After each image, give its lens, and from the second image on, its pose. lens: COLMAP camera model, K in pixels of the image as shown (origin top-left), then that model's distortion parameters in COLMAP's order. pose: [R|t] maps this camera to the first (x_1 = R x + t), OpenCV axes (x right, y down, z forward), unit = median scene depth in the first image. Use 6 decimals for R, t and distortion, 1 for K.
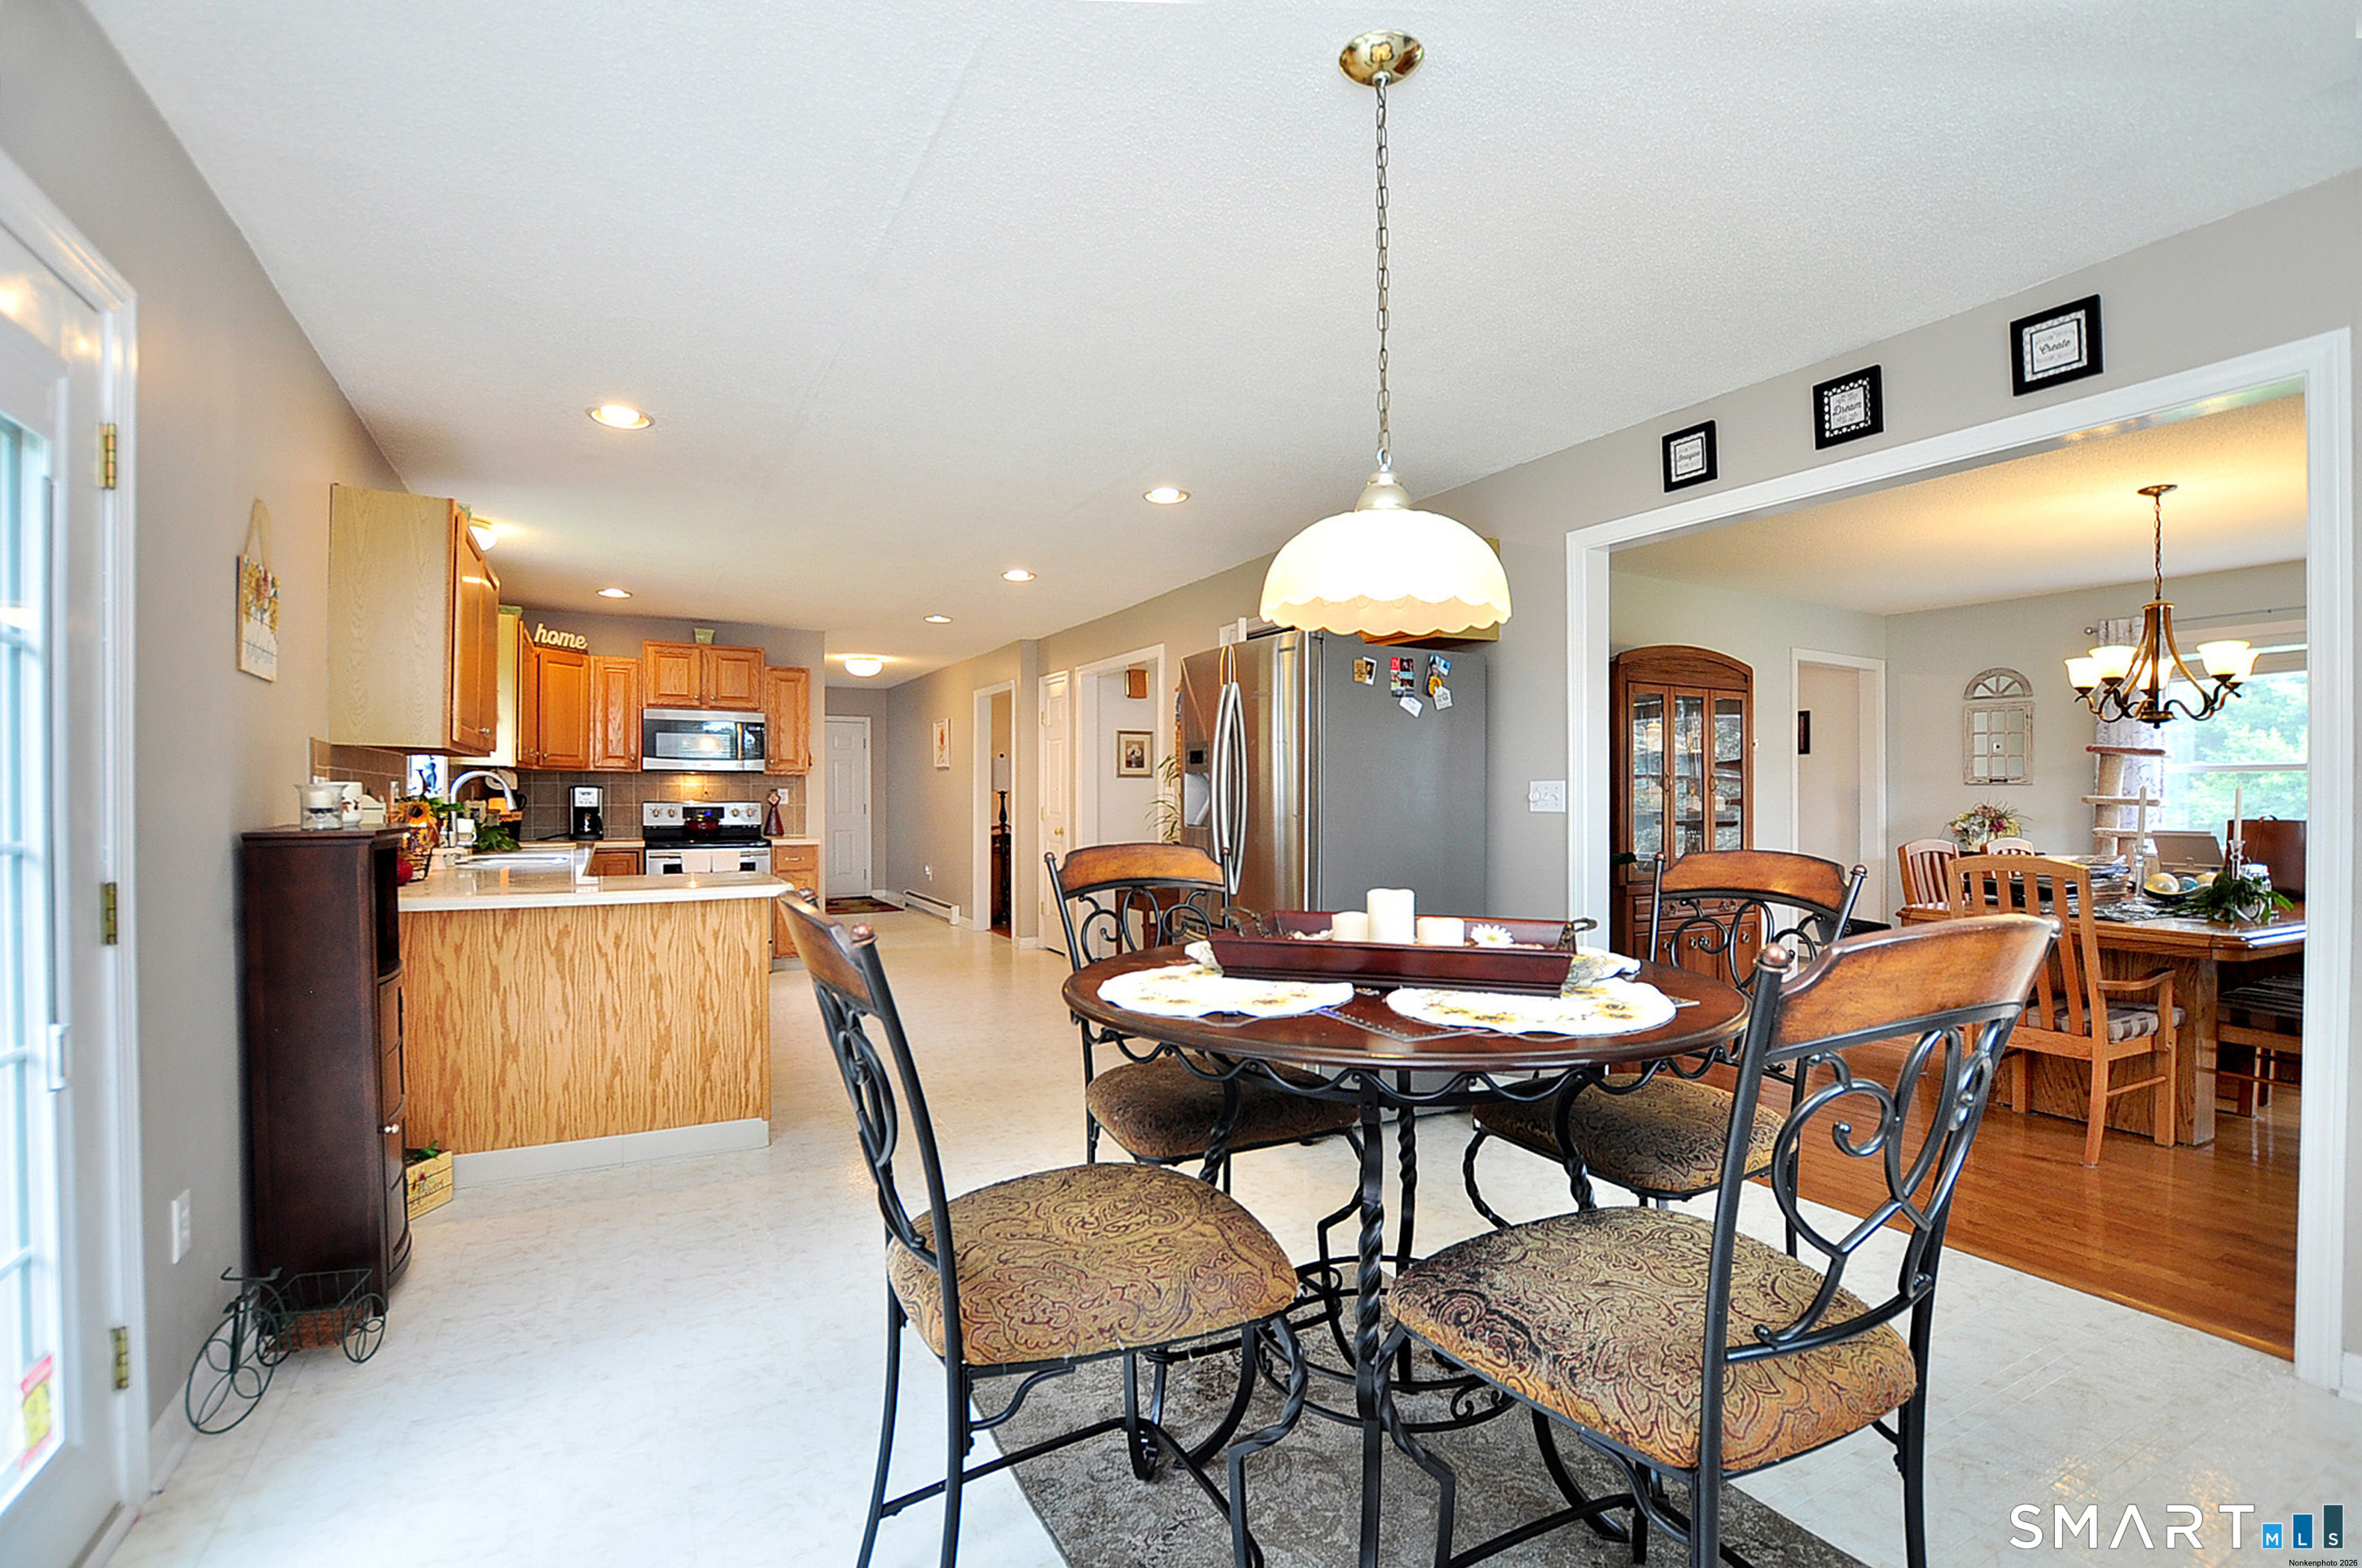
lens RADIAL K [[1057.9, 0, 1186.8], [0, 1057.9, 804.2], [0, 0, 1]] dist [-0.013253, -0.000193]
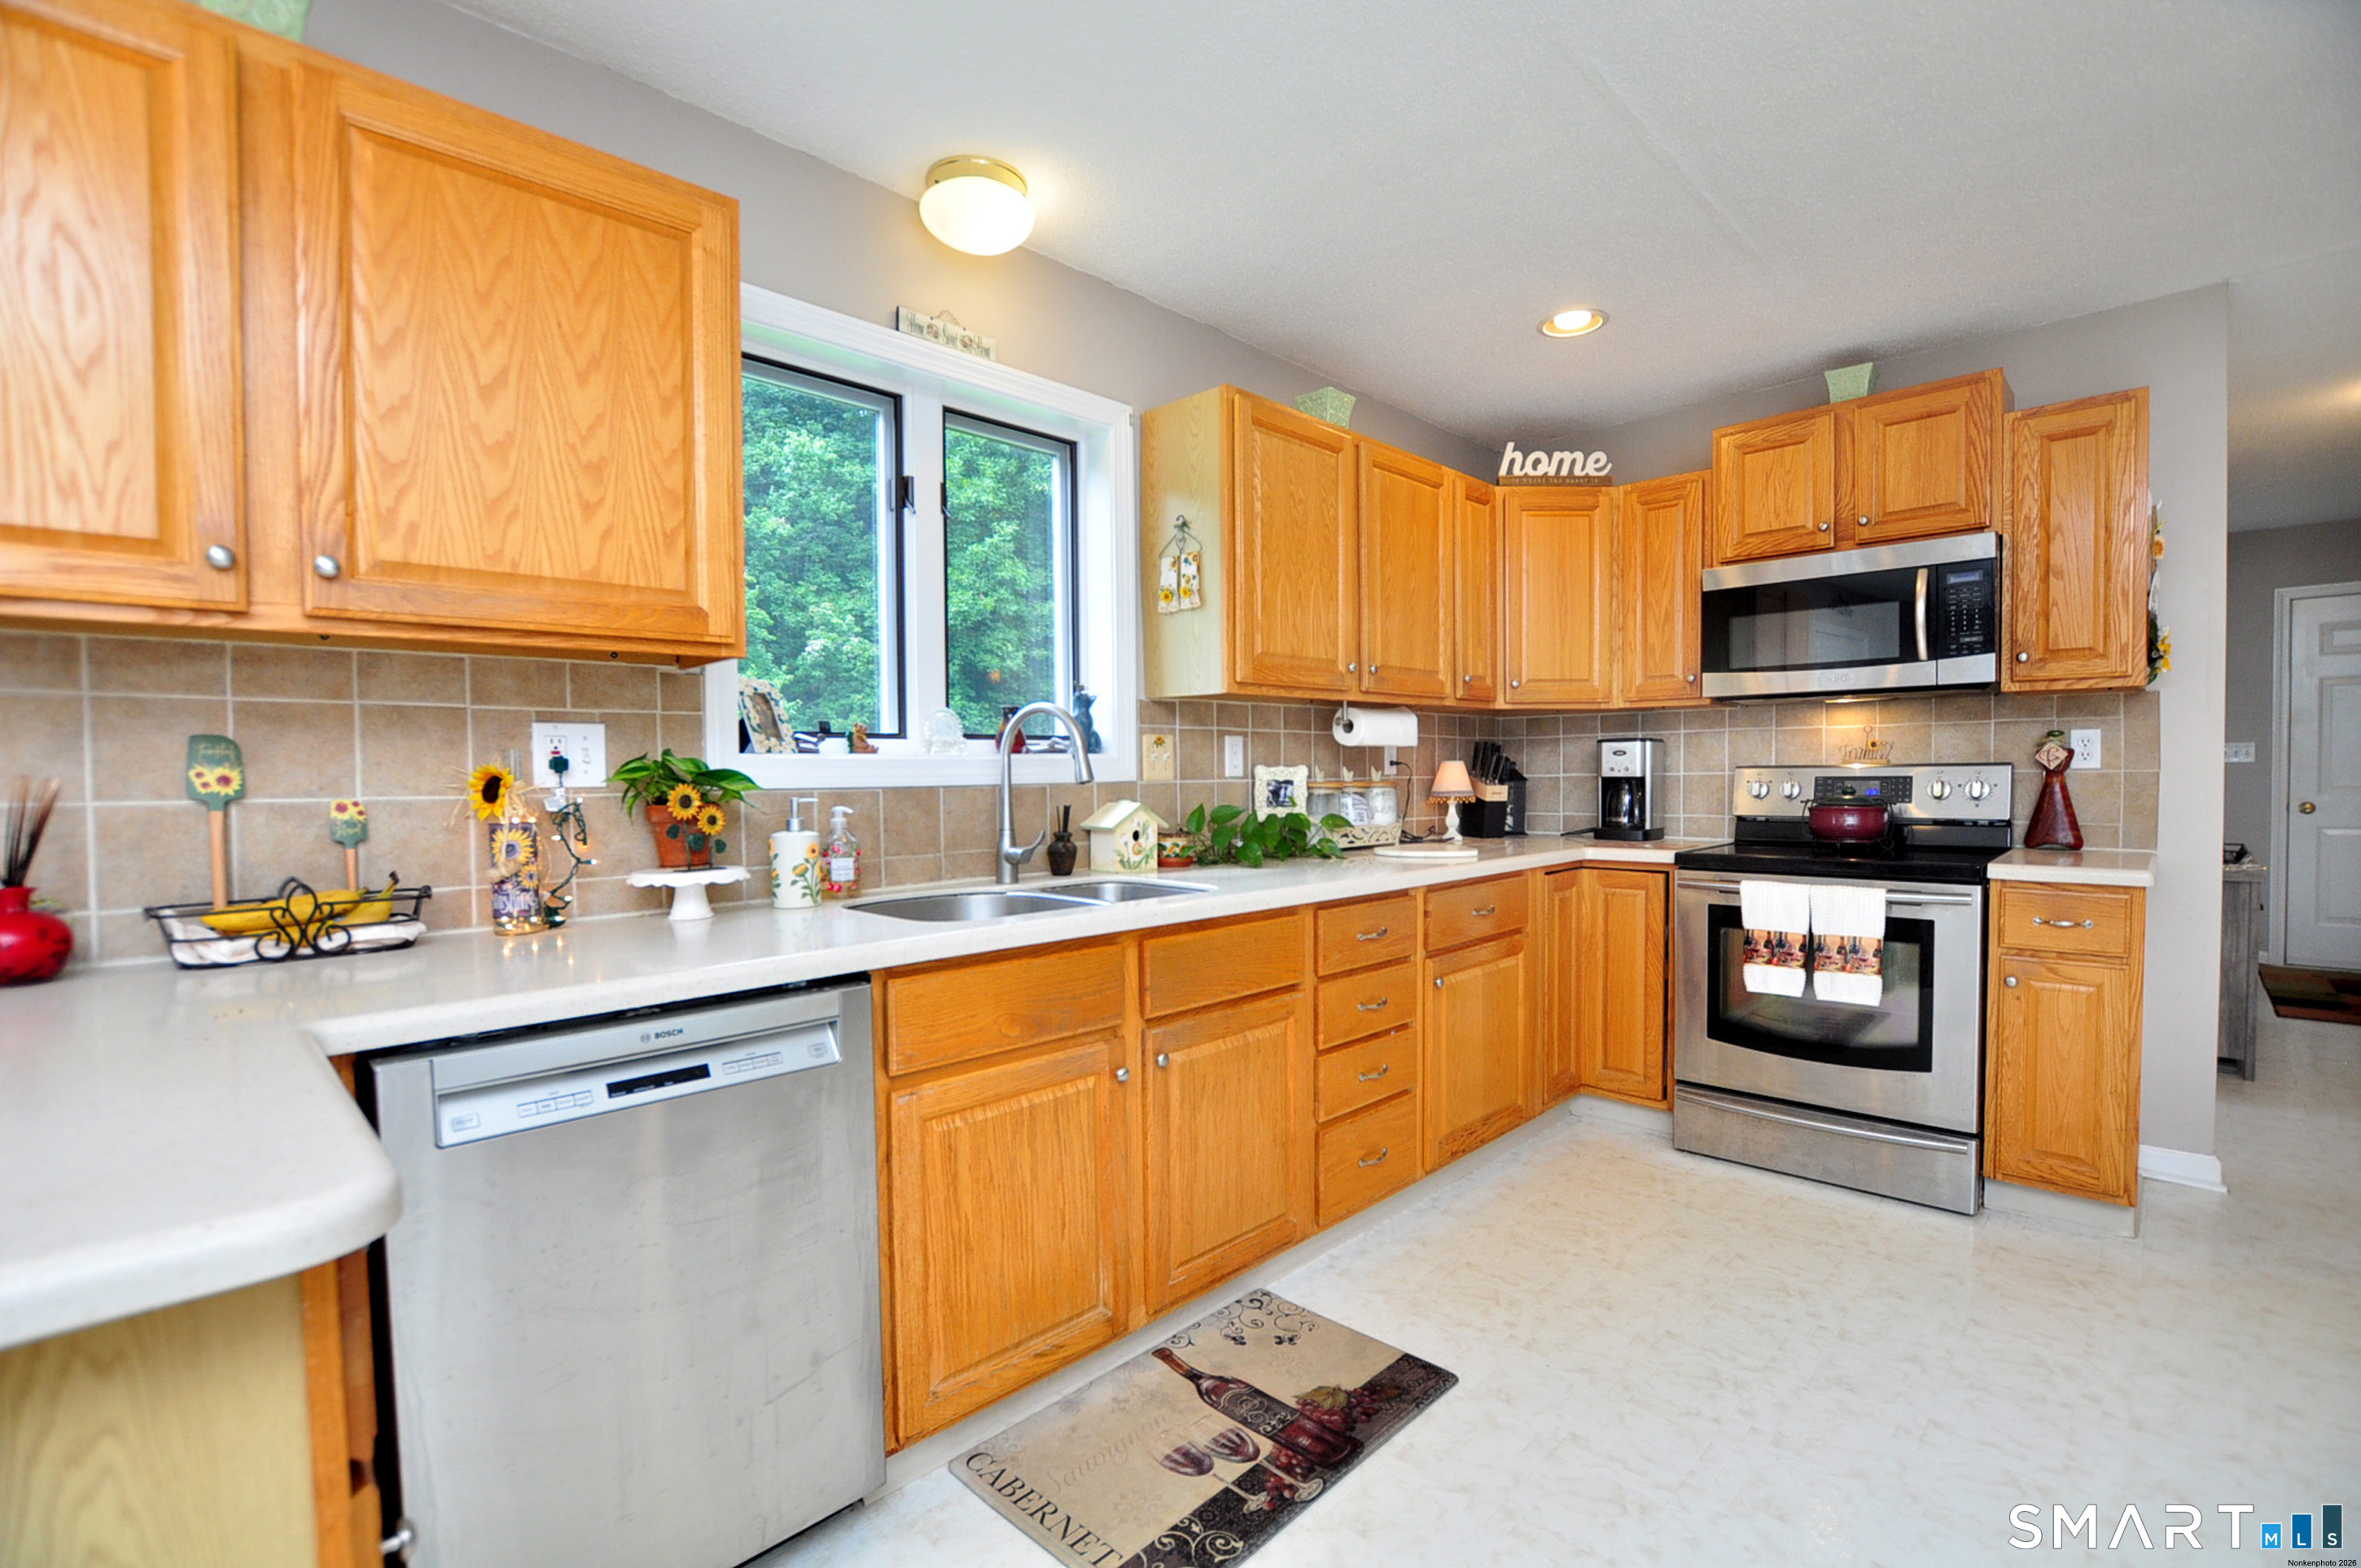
lens RADIAL K [[1052.1, 0, 1192.1], [0, 1052.1, 801.9], [0, 0, 1]] dist [-0.025144, 0.000544]
pose [[0.302037, 0.019880, -0.953089, -0.129721], [0.005997, 0.999723, 0.022753, 0.001925], [0.953277, -0.012588, 0.301834, 0.620877]]
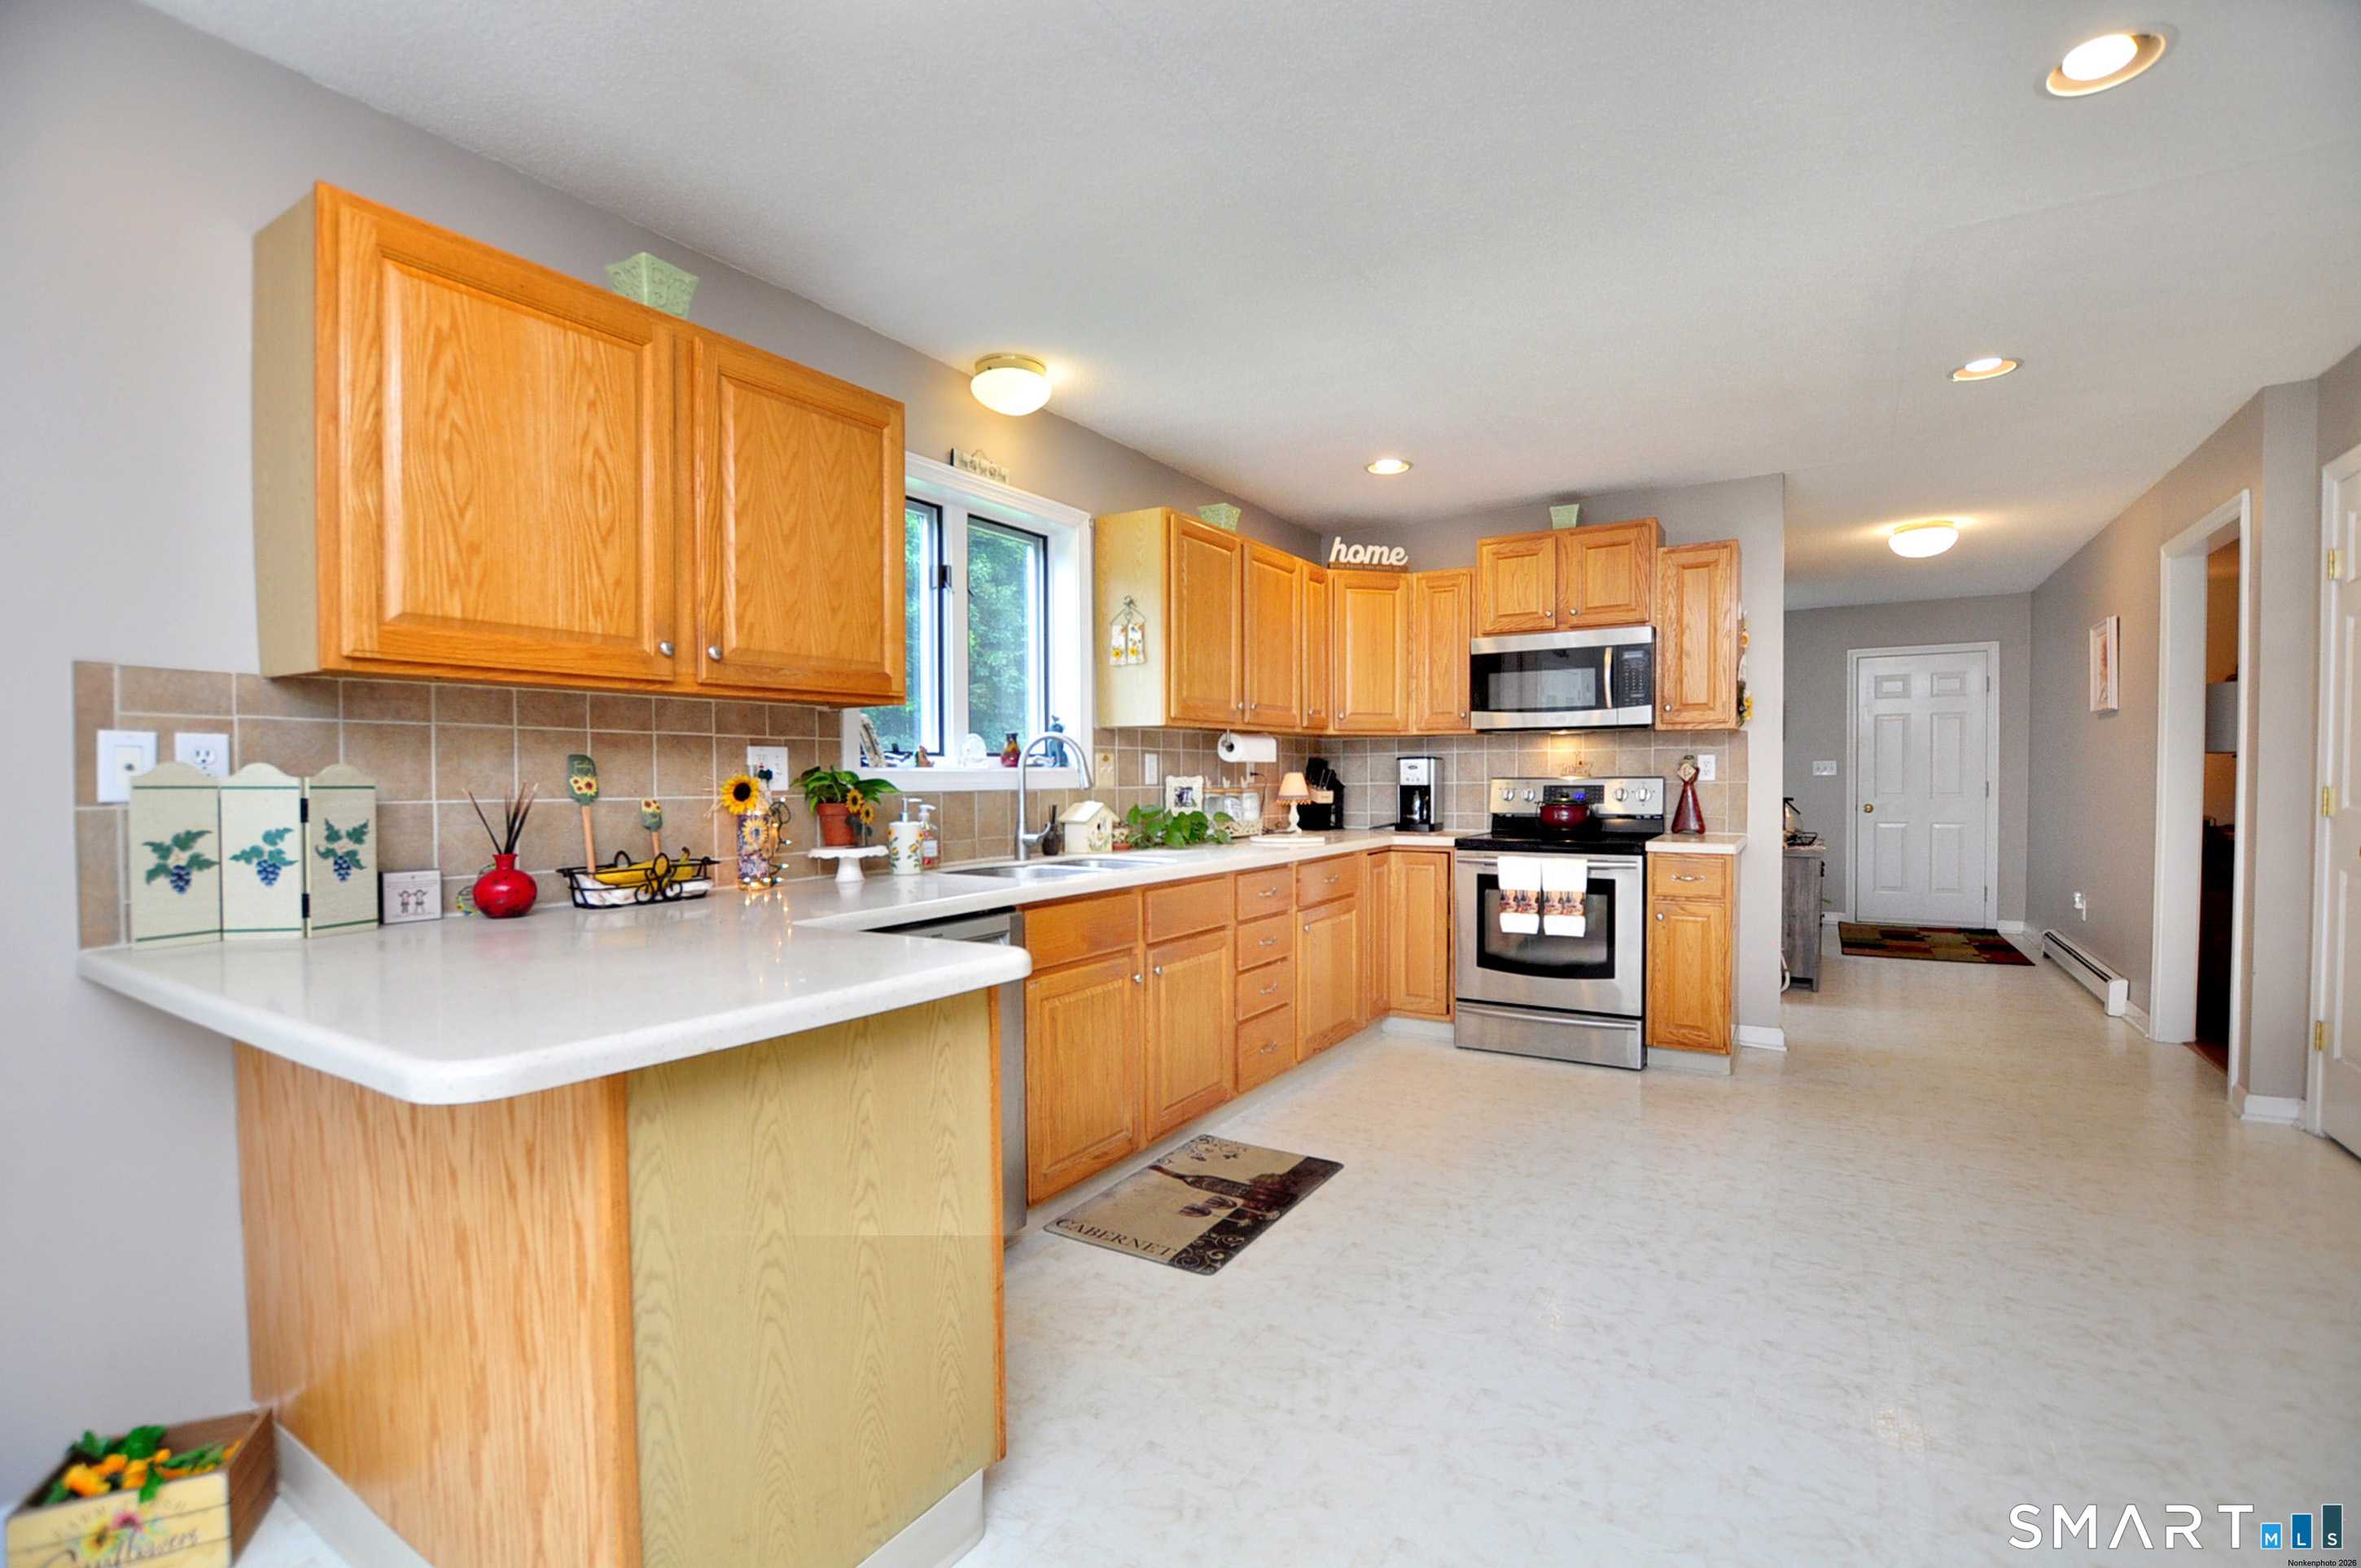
lens RADIAL K [[1056.6, 0, 1200.5], [0, 1056.6, 800.1], [0, 0, 1]] dist [-0.025227, -0.000226]
pose [[0.508169, 0.012486, -0.861167, -0.020563], [0.002596, 0.999868, 0.016028, 0.000984], [0.861253, -0.010380, 0.508070, 0.495047]]
